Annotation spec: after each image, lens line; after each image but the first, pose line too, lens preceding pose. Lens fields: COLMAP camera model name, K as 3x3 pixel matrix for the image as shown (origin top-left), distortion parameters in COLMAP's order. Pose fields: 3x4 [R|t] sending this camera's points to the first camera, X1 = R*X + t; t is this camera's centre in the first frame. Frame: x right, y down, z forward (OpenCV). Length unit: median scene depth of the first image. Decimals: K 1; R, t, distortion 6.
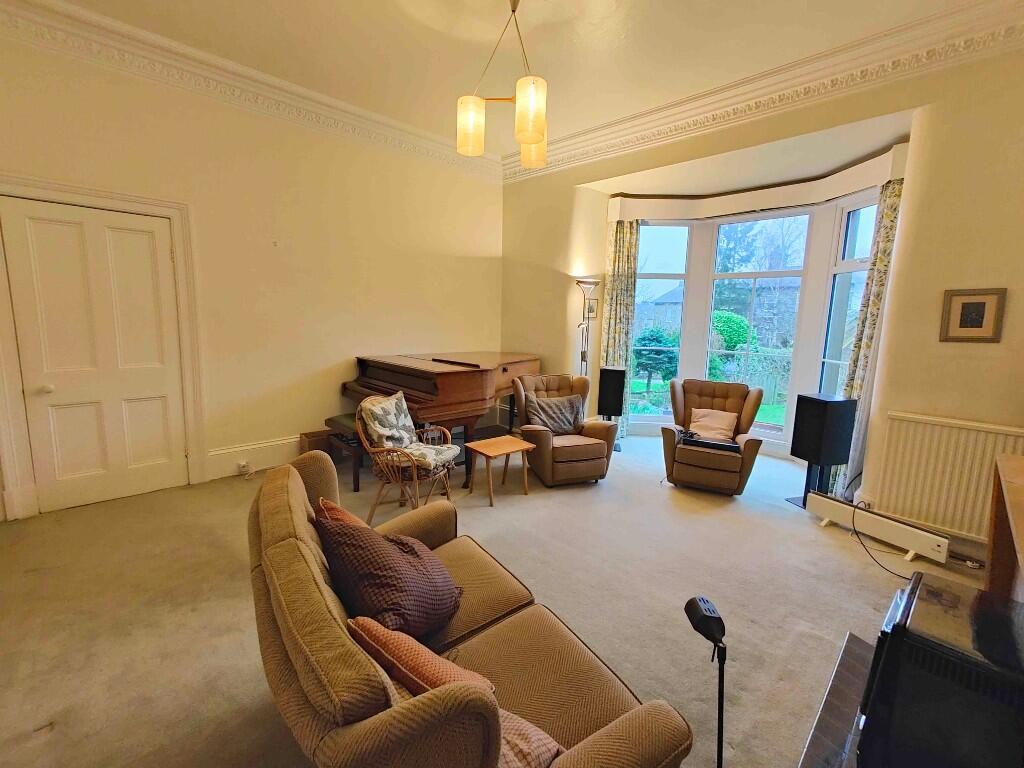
lens RADIAL K [[451.2, 0, 512.6], [0, 451.2, 379.1], [0, 0, 1]] dist [0.016079, 0.000252]
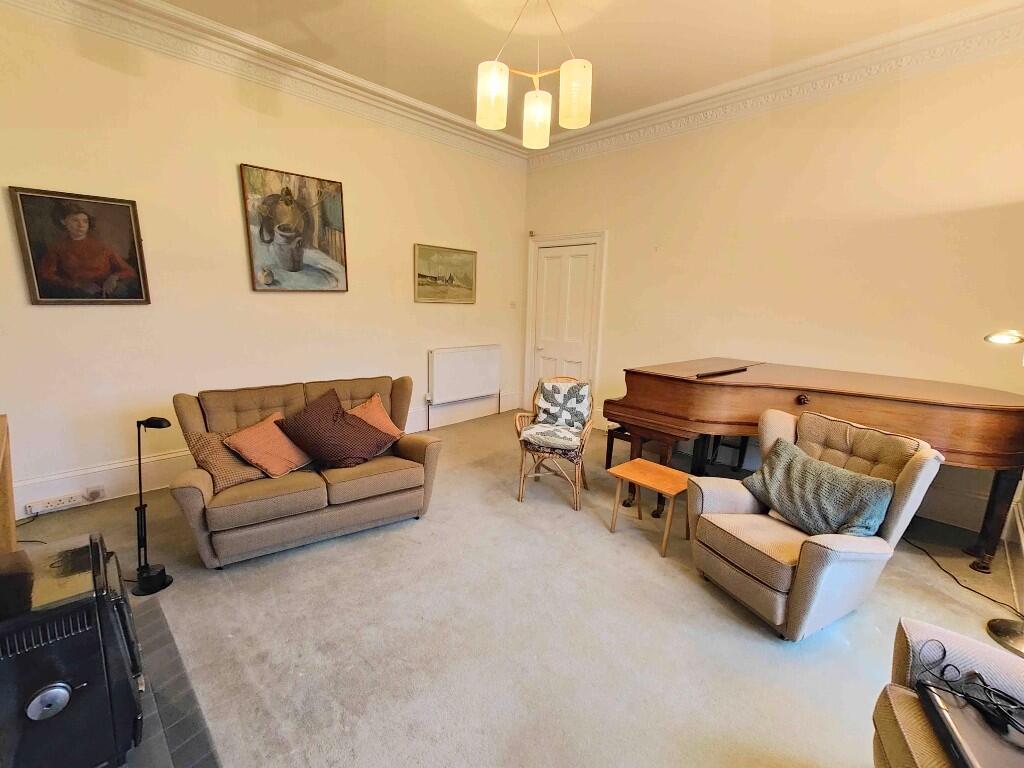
lens RADIAL K [[451.2, 0, 512.6], [0, 451.2, 379.1], [0, 0, 1]] dist [0.016079, 0.000252]
pose [[0.009759, 0.146397, -0.989178, 0.775205], [-0.164727, 0.975945, 0.142814, -0.091597], [0.986291, 0.161550, 0.033639, 0.776194]]
